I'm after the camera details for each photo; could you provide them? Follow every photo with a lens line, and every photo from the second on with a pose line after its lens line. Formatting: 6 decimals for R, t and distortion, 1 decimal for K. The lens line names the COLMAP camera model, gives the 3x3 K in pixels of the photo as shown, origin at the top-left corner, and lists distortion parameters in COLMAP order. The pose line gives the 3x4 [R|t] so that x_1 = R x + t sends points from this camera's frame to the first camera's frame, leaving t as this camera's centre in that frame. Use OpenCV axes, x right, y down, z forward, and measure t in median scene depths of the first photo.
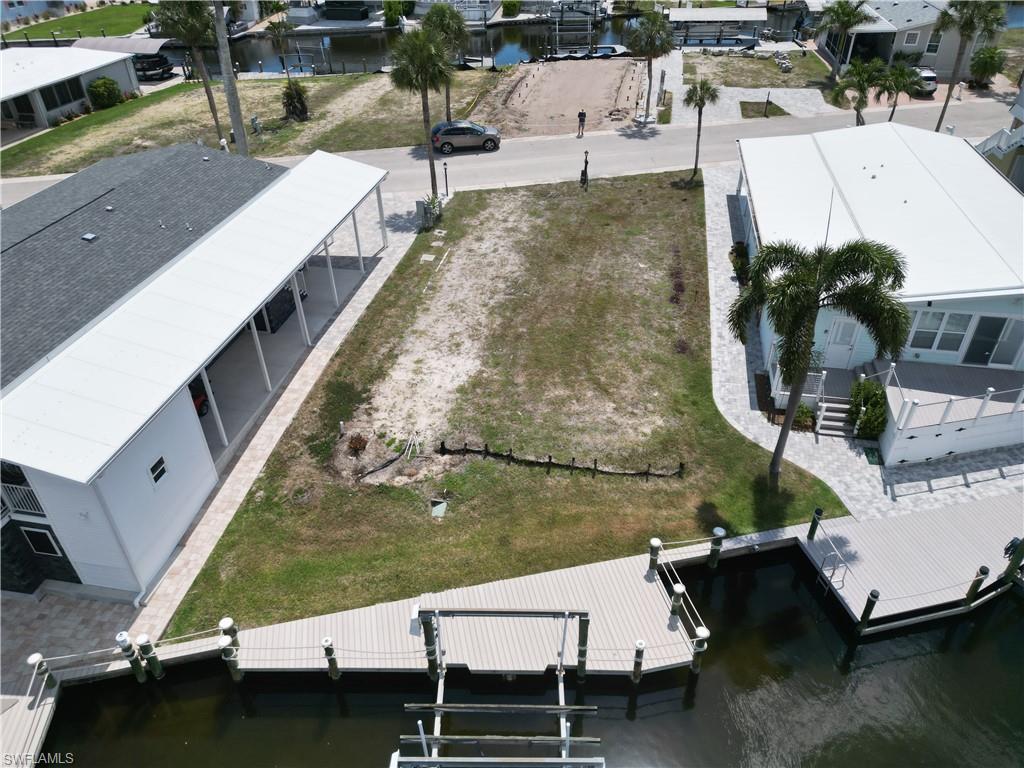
lens RADIAL K [[718.2, 0, 512.0], [0, 718.2, 384.0], [0, 0, 1]] dist [0.069824, -0.068242]
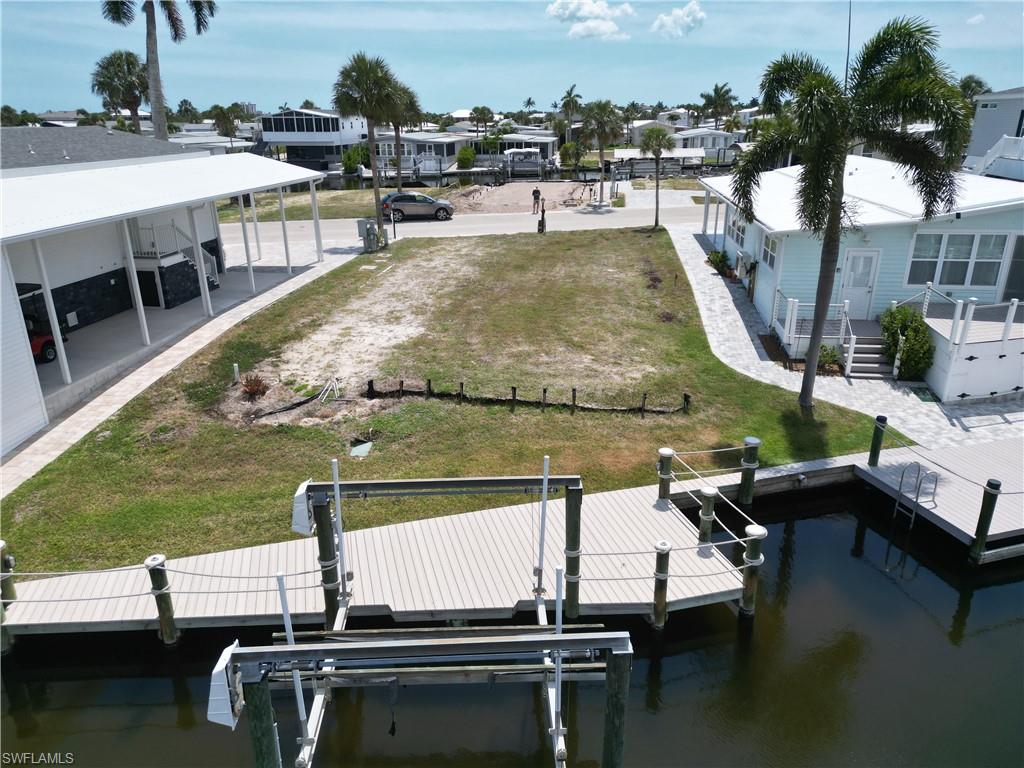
lens RADIAL K [[718.2, 0, 512.0], [0, 718.2, 384.0], [0, 0, 1]] dist [0.069824, -0.068242]
pose [[0.998249, -0.012757, 0.057767, 0.007652], [0.027348, 0.965384, -0.259394, 0.282077], [-0.052459, 0.260519, 0.964042, 0.265275]]
